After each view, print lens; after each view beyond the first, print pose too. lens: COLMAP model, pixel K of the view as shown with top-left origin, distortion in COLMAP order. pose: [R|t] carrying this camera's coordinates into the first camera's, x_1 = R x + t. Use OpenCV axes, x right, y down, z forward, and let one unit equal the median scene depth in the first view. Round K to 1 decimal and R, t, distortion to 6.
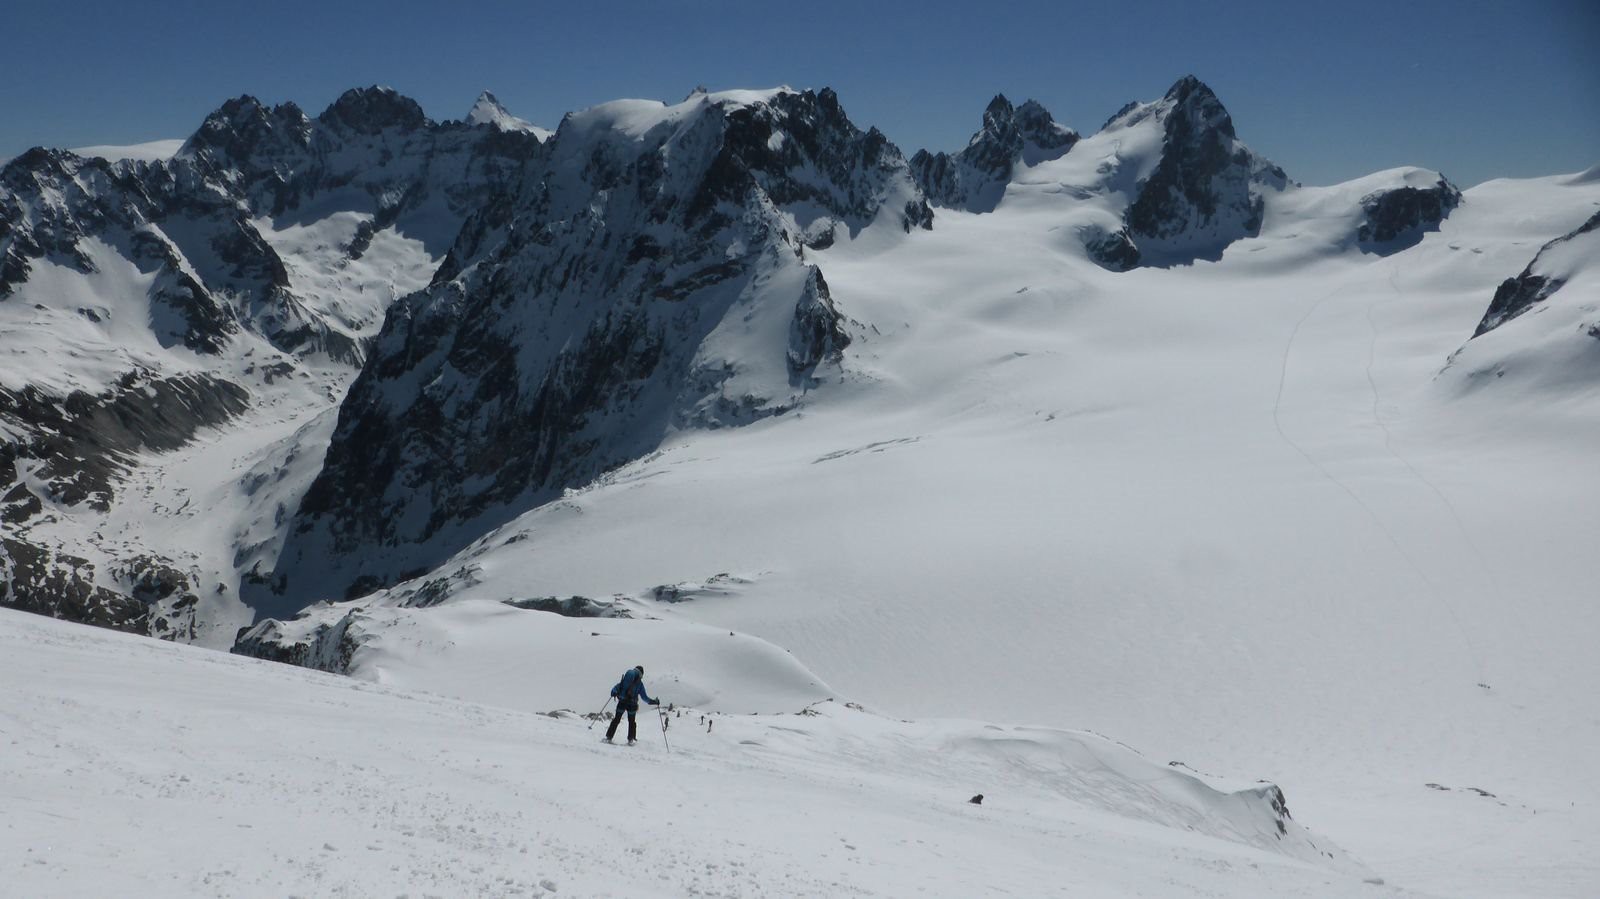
lens RADIAL K [[1176.2, 0, 819.1], [0, 1176.2, 418.5], [0, 0, 1]] dist [-0.009318, -0.003087]
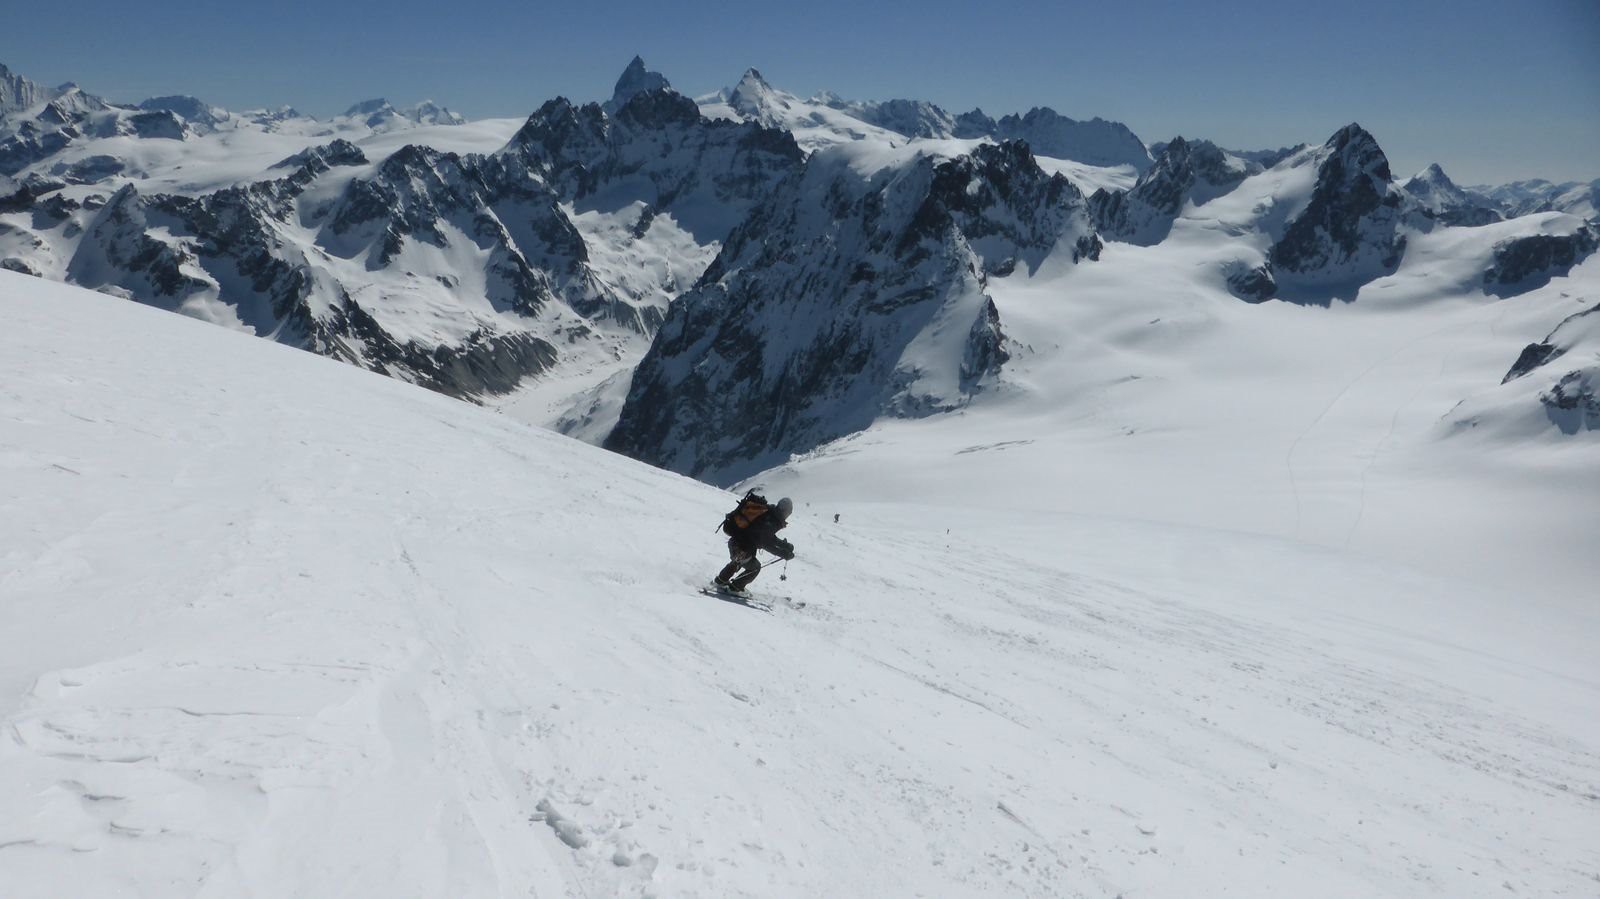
lens RADIAL K [[1164.7, 0, 853.6], [0, 1164.7, 438.1], [0, 0, 1]] dist [-0.181542, 0.395555]
pose [[0.983268, 0.073195, -0.166811, 0.054235], [-0.063342, 0.995960, 0.063648, -0.033140], [0.170796, -0.052016, 0.983932, -0.218868]]
